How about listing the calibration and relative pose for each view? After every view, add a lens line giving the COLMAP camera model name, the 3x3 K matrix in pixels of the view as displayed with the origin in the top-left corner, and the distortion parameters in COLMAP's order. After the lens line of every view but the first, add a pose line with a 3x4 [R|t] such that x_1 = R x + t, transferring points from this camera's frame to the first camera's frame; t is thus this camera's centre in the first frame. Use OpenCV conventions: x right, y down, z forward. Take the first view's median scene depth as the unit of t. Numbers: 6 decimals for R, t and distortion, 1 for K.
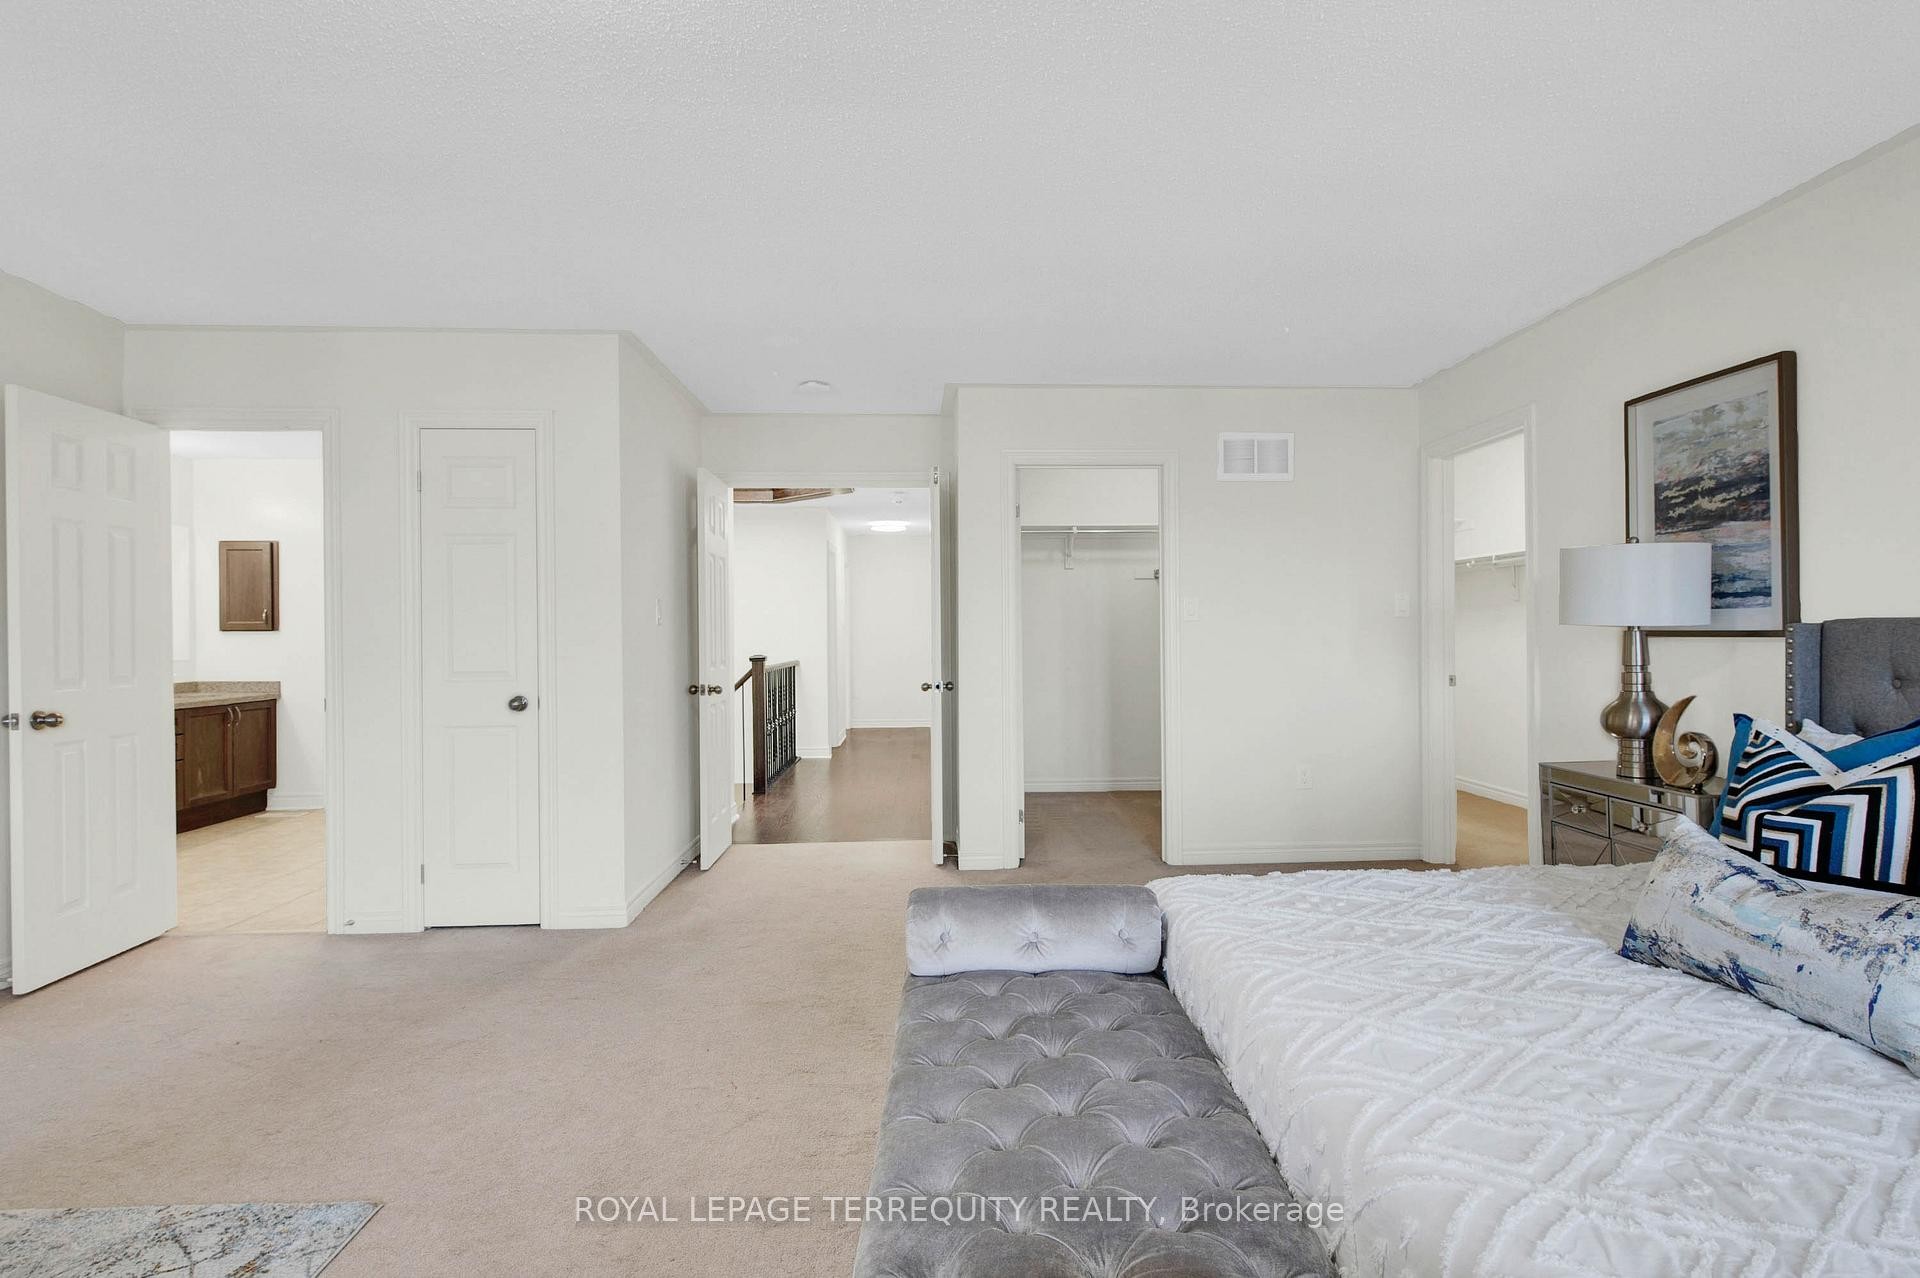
lens RADIAL K [[973.2, 0, 961.1], [0, 973.2, 623.5], [0, 0, 1]] dist [0.005169, -0.001236]
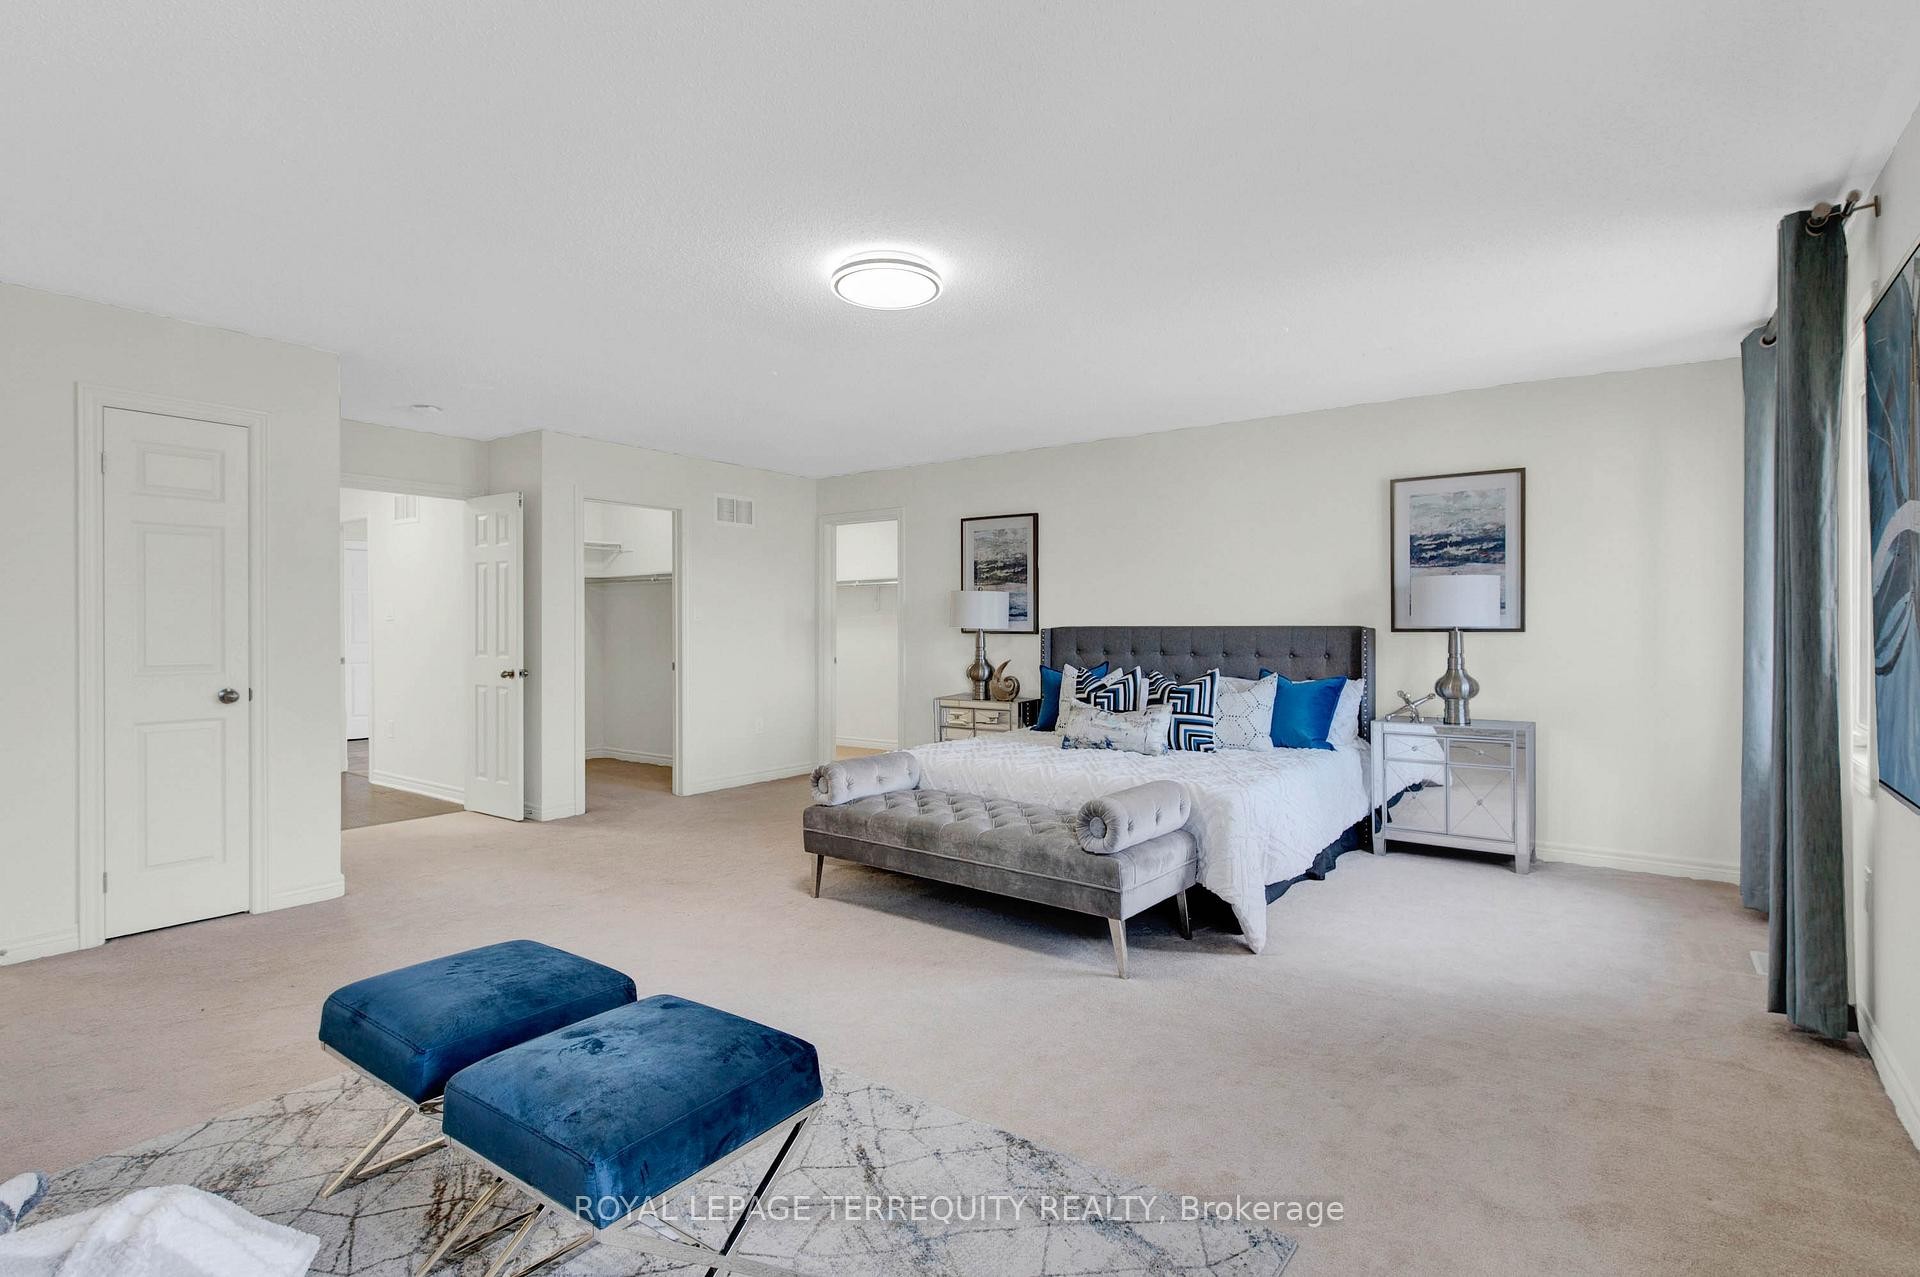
lens RADIAL K [[973.2, 0, 961.1], [0, 973.2, 623.0], [0, 0, 1]] dist [0.005169, -0.001236]
pose [[0.621092, 0.012858, 0.783632, -1.001808], [-0.013124, 0.999896, -0.006004, 0.003207], [-0.783628, -0.006555, 0.621196, -0.289794]]
